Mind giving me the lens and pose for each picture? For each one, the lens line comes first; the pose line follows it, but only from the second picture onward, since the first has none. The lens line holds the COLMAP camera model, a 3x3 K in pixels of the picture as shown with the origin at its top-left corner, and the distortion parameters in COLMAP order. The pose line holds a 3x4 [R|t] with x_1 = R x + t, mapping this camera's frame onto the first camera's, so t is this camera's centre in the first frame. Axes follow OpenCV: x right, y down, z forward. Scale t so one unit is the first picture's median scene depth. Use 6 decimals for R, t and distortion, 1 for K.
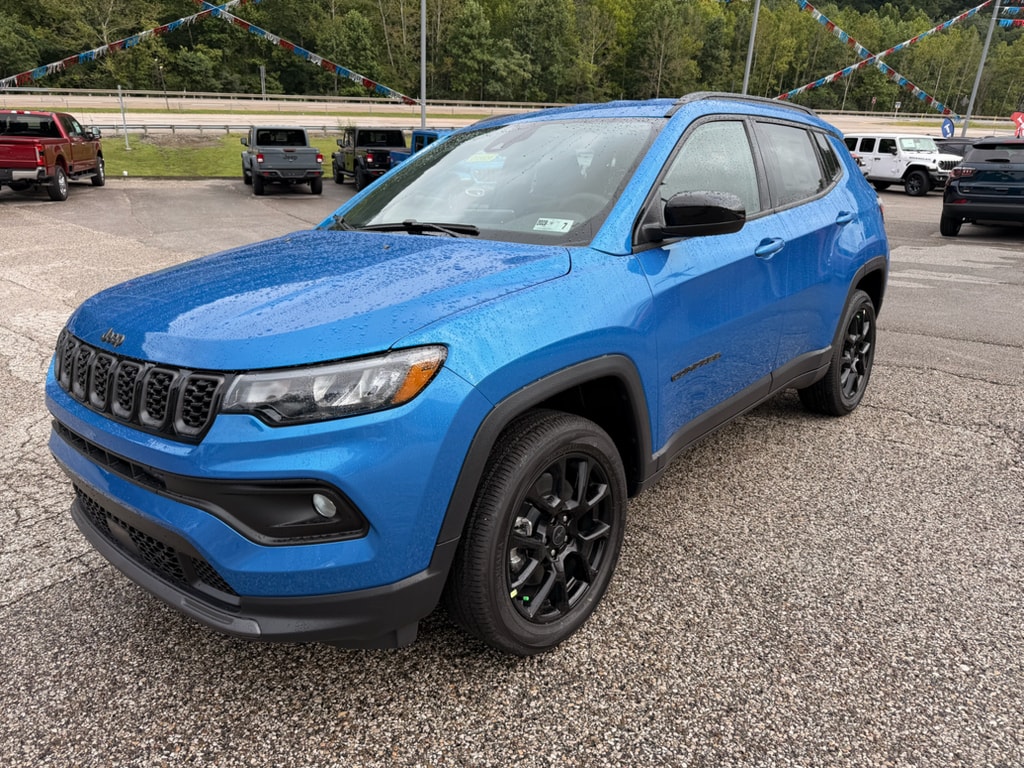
lens RADIAL K [[720.9, 0, 511.9], [0, 720.9, 380.6], [0, 0, 1]] dist [0.020900, -0.034911]
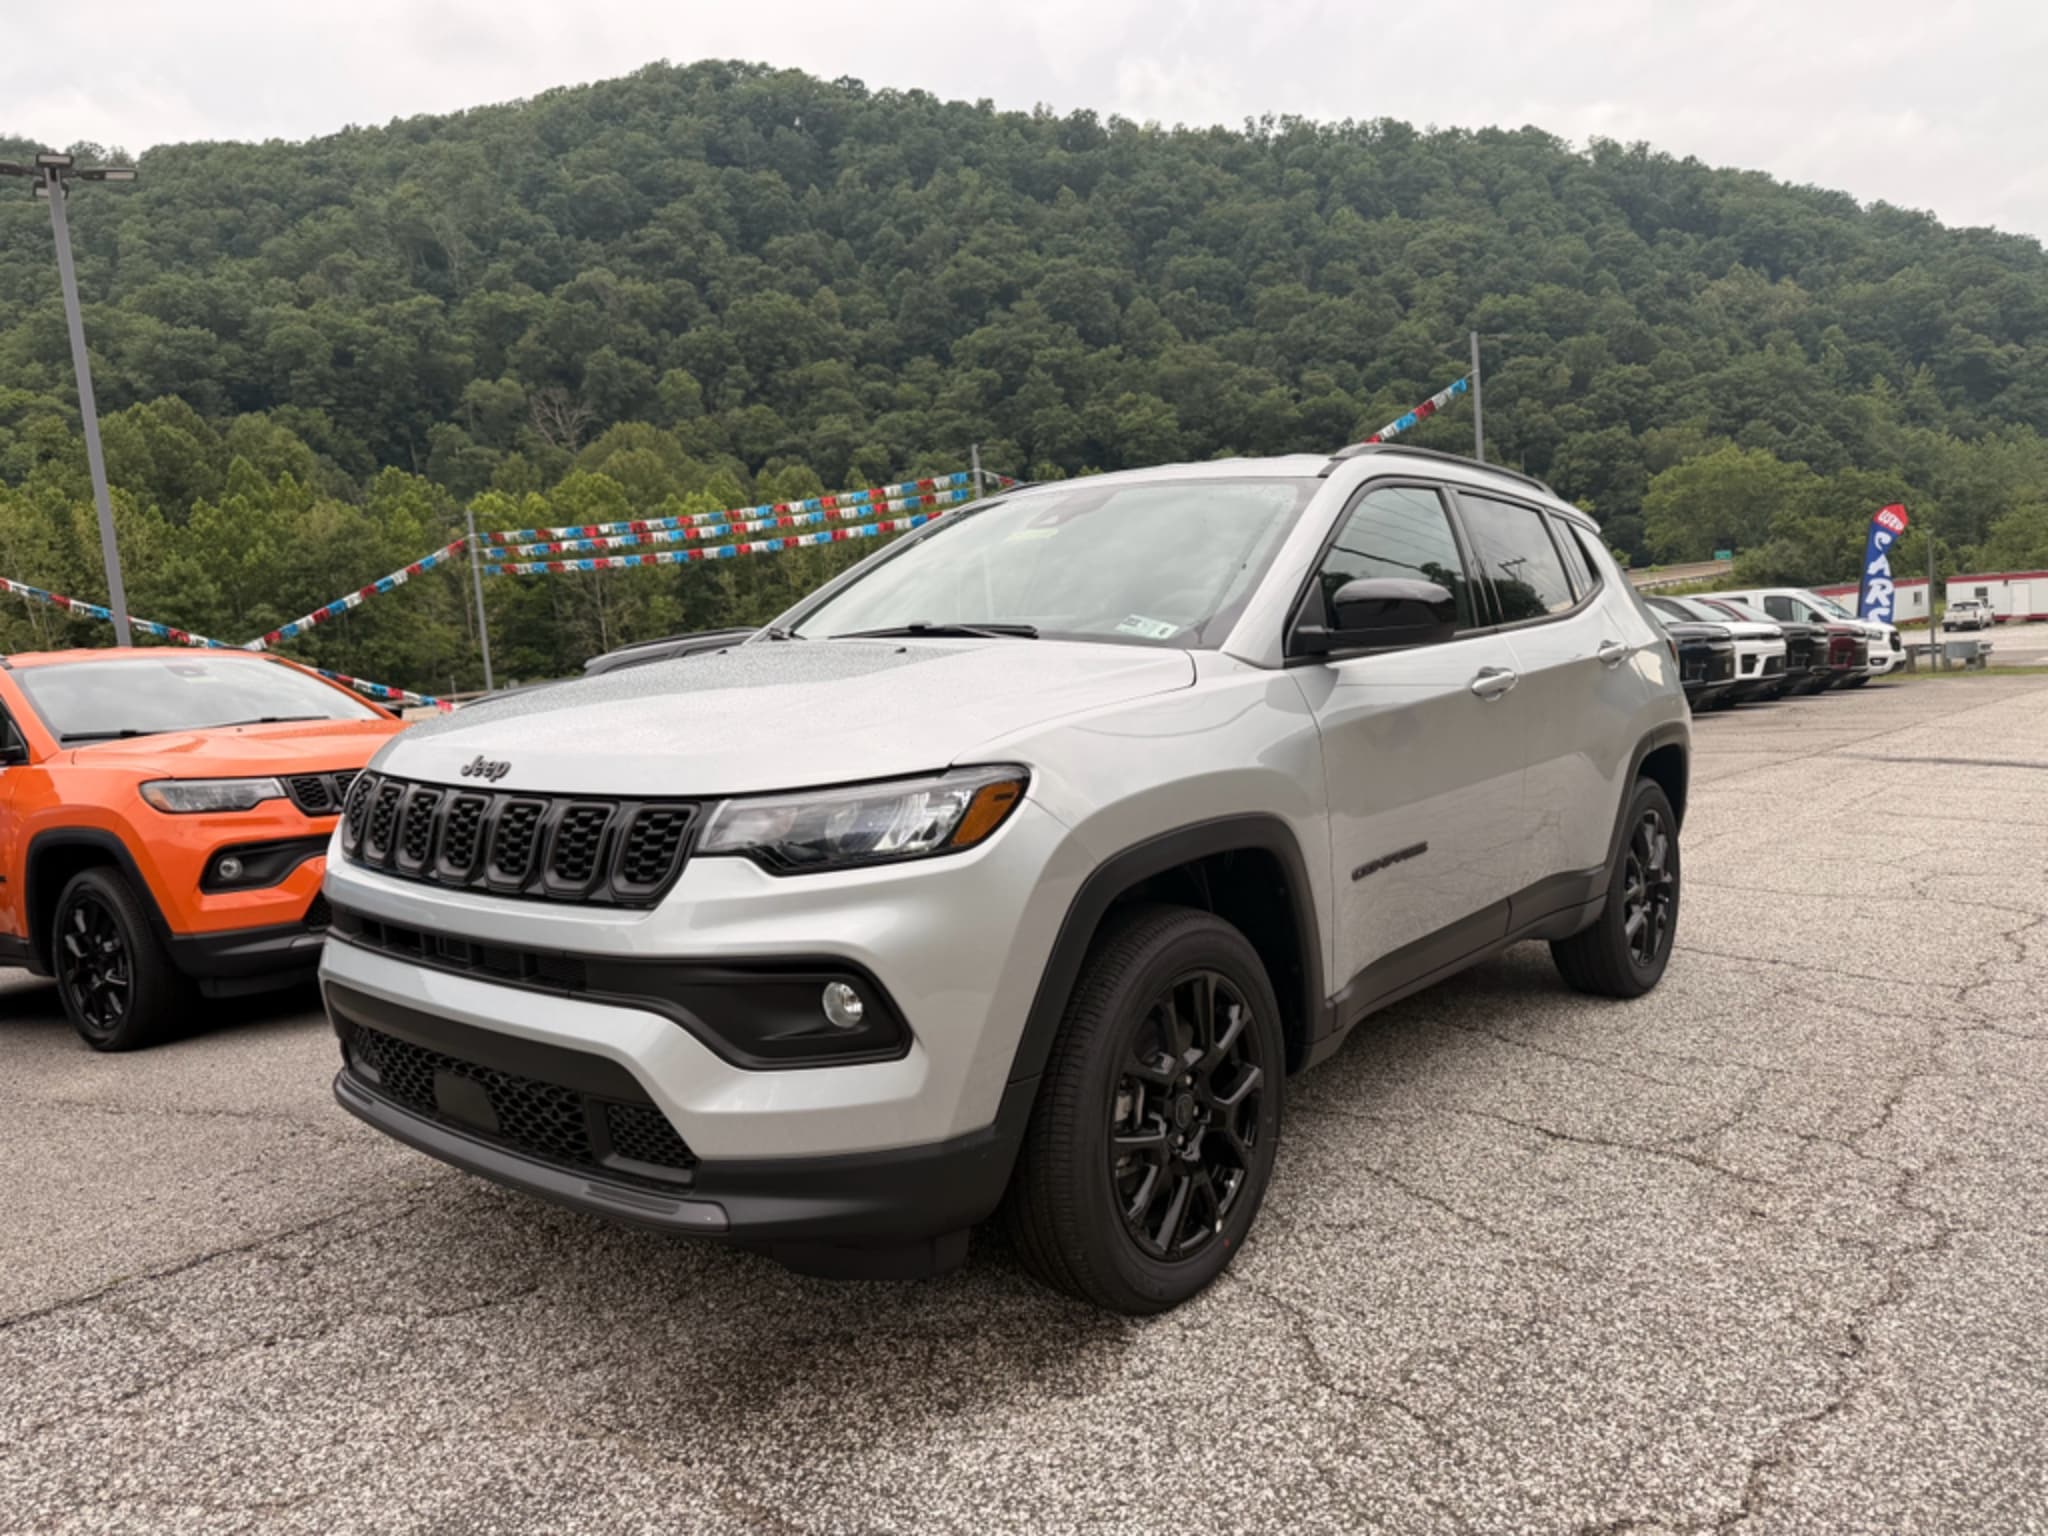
lens RADIAL K [[1441.7, 0, 1030.1], [0, 1441.7, 753.0], [0, 0, 1]] dist [0.020900, -0.034911]
pose [[0.999201, 0.009874, 0.038722, -0.128325], [-0.002107, 0.980661, -0.195700, 0.178333], [-0.039906, 0.195462, 0.979899, -0.268859]]
